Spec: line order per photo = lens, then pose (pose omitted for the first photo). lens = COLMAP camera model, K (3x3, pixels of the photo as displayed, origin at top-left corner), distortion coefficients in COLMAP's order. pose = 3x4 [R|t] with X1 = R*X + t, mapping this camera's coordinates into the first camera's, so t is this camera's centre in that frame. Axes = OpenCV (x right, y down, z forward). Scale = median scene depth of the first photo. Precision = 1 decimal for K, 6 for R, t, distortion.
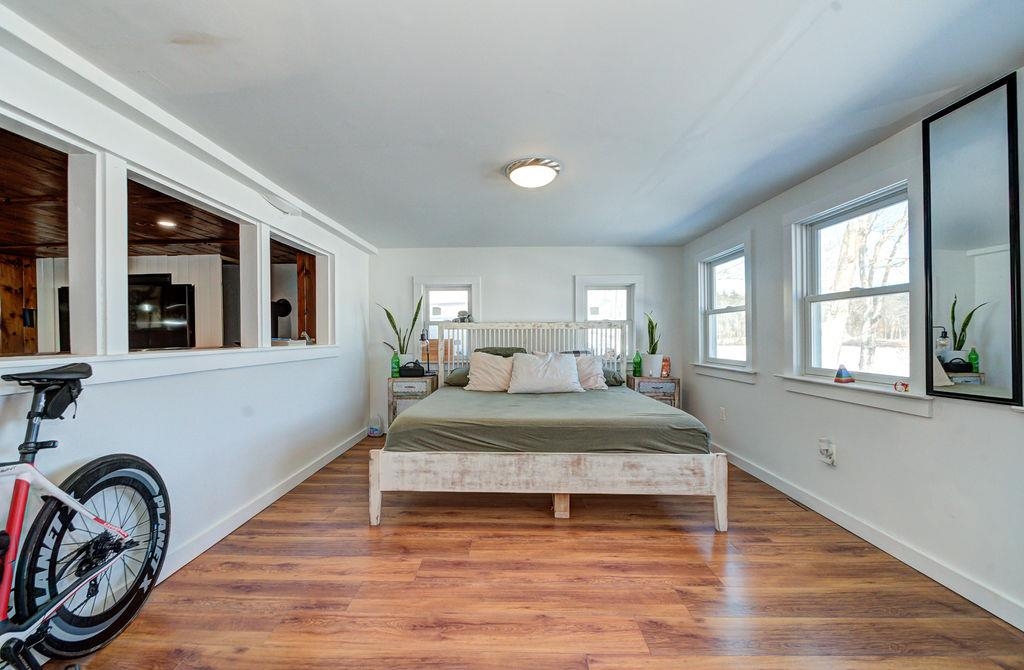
lens RADIAL K [[397.0, 0, 512.0], [0, 397.0, 335.0], [0, 0, 1]] dist [-0.003351, -0.000325]
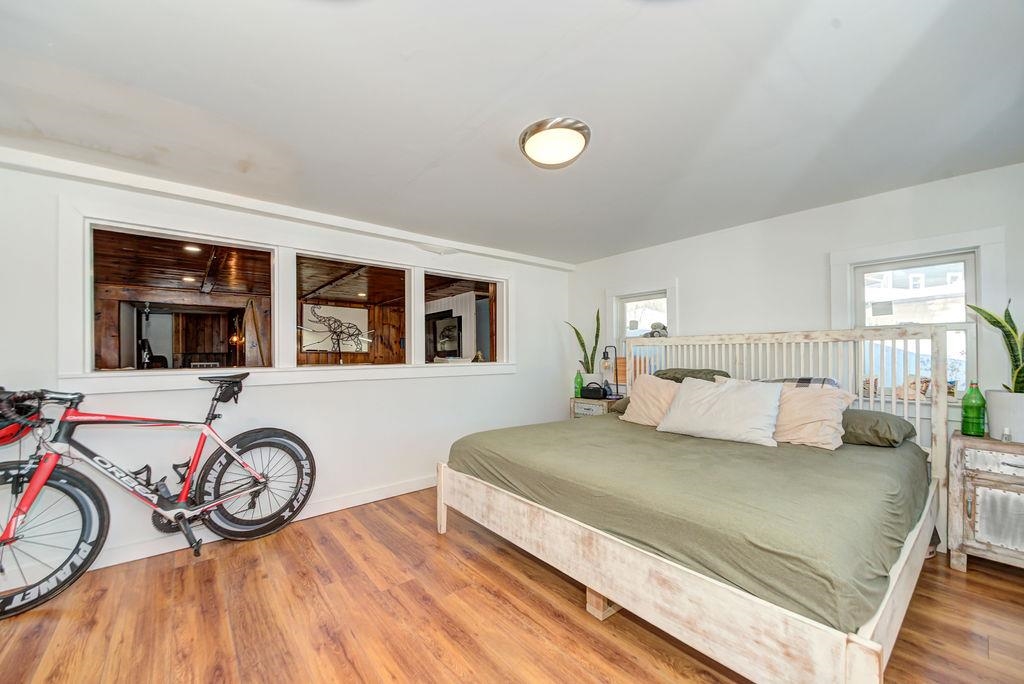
lens RADIAL K [[405.3, 0, 511.7], [0, 405.3, 346.0], [0, 0, 1]] dist [-0.000934, -0.000273]
pose [[0.639389, -0.017824, -0.768677, 0.621712], [0.008427, 0.999834, -0.016174, -0.005005], [0.768837, 0.003863, 0.639433, 0.448857]]
